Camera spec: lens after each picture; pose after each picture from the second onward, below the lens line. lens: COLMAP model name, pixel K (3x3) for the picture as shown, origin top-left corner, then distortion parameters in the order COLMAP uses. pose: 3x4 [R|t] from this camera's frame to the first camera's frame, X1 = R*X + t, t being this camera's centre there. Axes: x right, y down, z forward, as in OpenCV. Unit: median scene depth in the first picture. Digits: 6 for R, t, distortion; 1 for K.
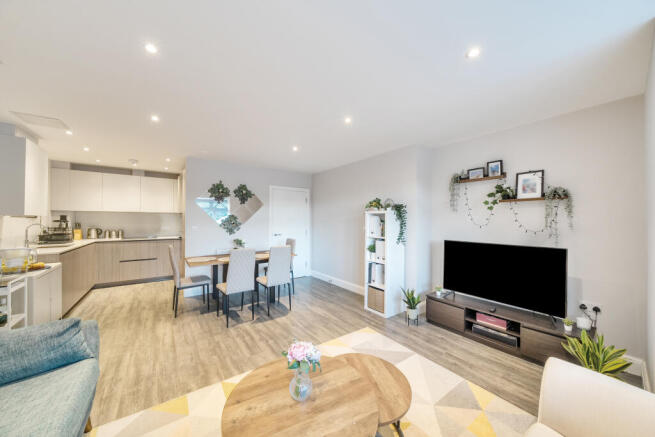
lens RADIAL K [[225.9, 0, 327.5], [0, 225.9, 219.7], [0, 0, 1]] dist [-0.002765, -0.000066]
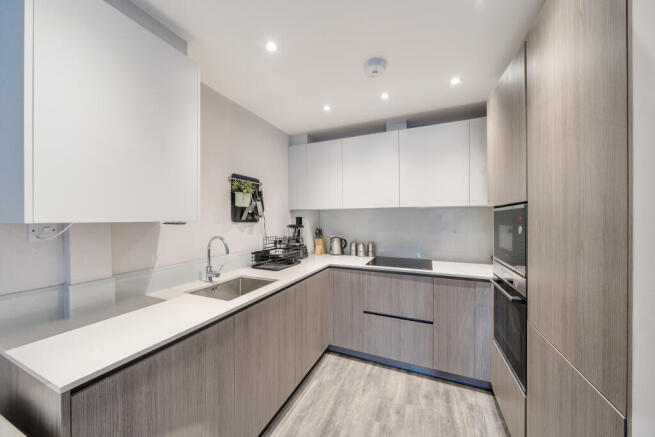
lens RADIAL K [[225.9, 0, 327.5], [0, 225.9, 219.8], [0, 0, 1]] dist [-0.002765, -0.000066]
pose [[0.505529, 0.000189, -0.862809, -0.545958], [0.006811, 0.999968, 0.004210, -0.012292], [0.862783, -0.008004, 0.505512, 0.690694]]
